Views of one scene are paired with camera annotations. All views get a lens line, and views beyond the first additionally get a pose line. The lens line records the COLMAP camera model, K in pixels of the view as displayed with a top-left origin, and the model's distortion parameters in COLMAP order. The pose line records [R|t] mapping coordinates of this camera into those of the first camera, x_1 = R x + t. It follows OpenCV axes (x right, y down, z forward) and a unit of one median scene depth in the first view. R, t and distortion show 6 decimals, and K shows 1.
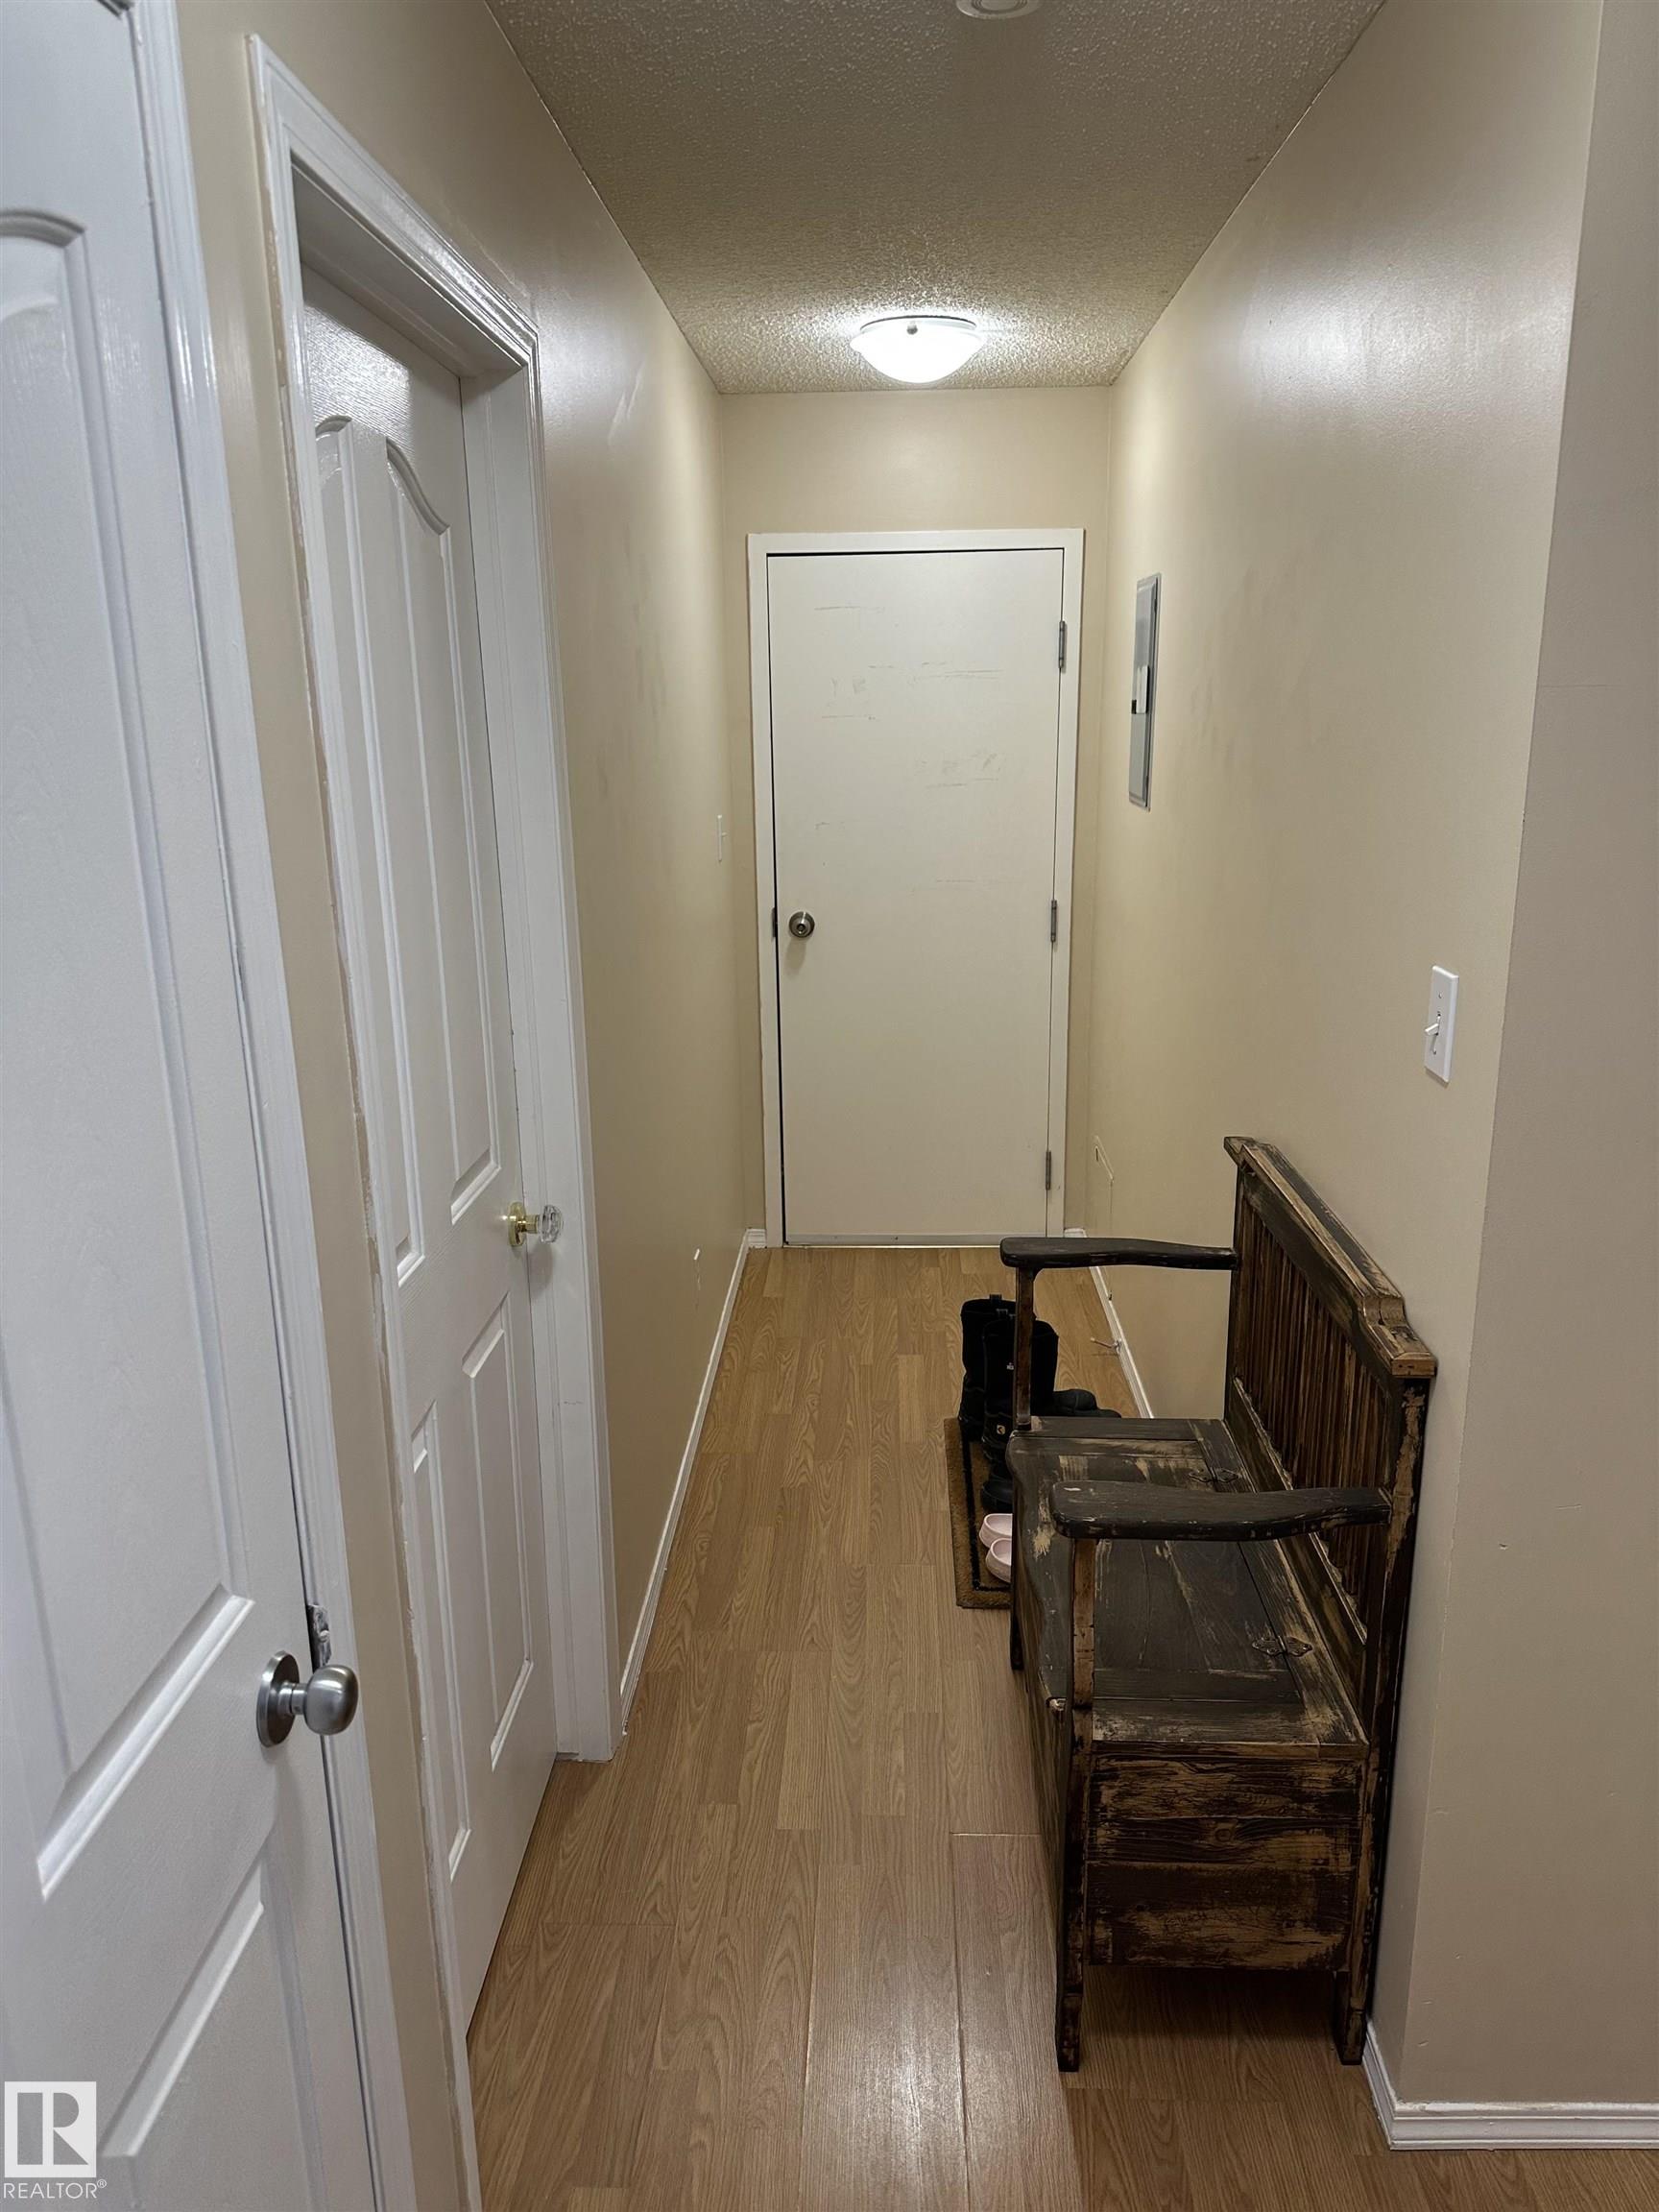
lens RADIAL K [[1532.0, 0, 829.5], [0, 1532.0, 1106.0], [0, 0, 1]] dist [0.069227, -0.079124]
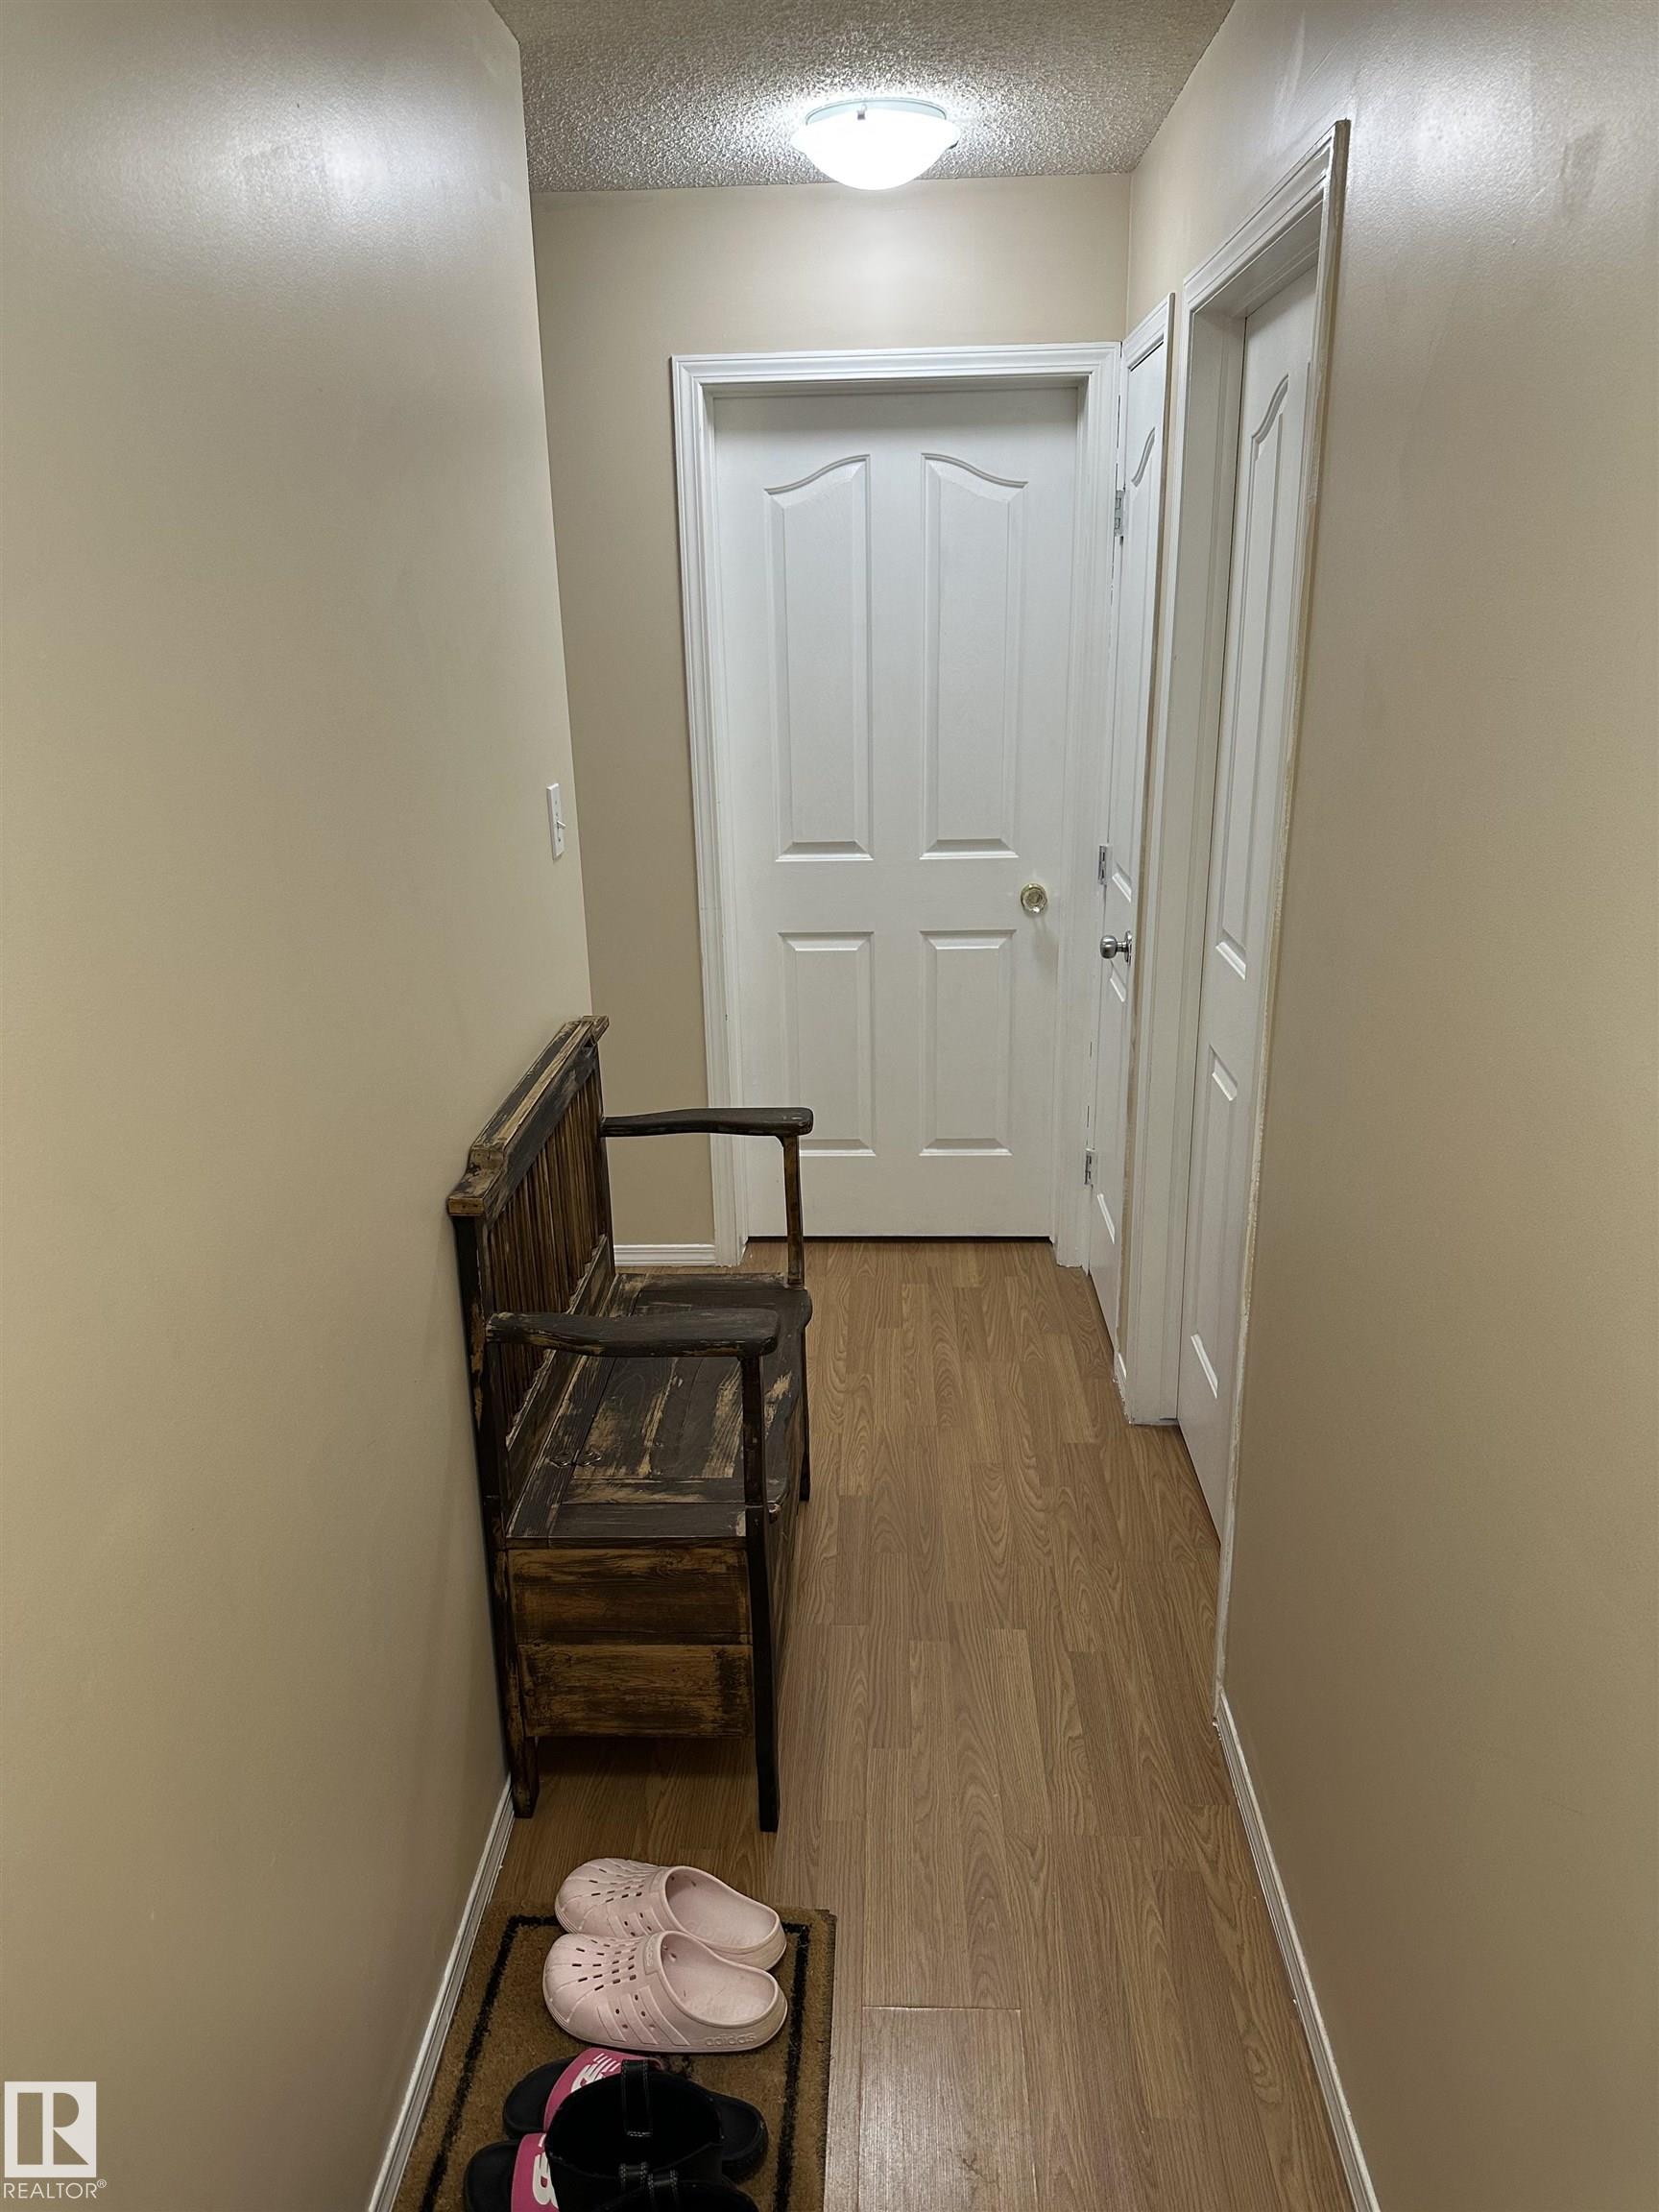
lens RADIAL K [[1532.0, 0, 829.5], [0, 1532.0, 1106.0], [0, 0, 1]] dist [0.069227, -0.079124]
pose [[-0.999286, 0.035751, 0.012244, 0.074052], [0.036612, 0.835661, 0.548023, -0.426866], [0.009361, 0.548080, -0.836373, 1.606275]]
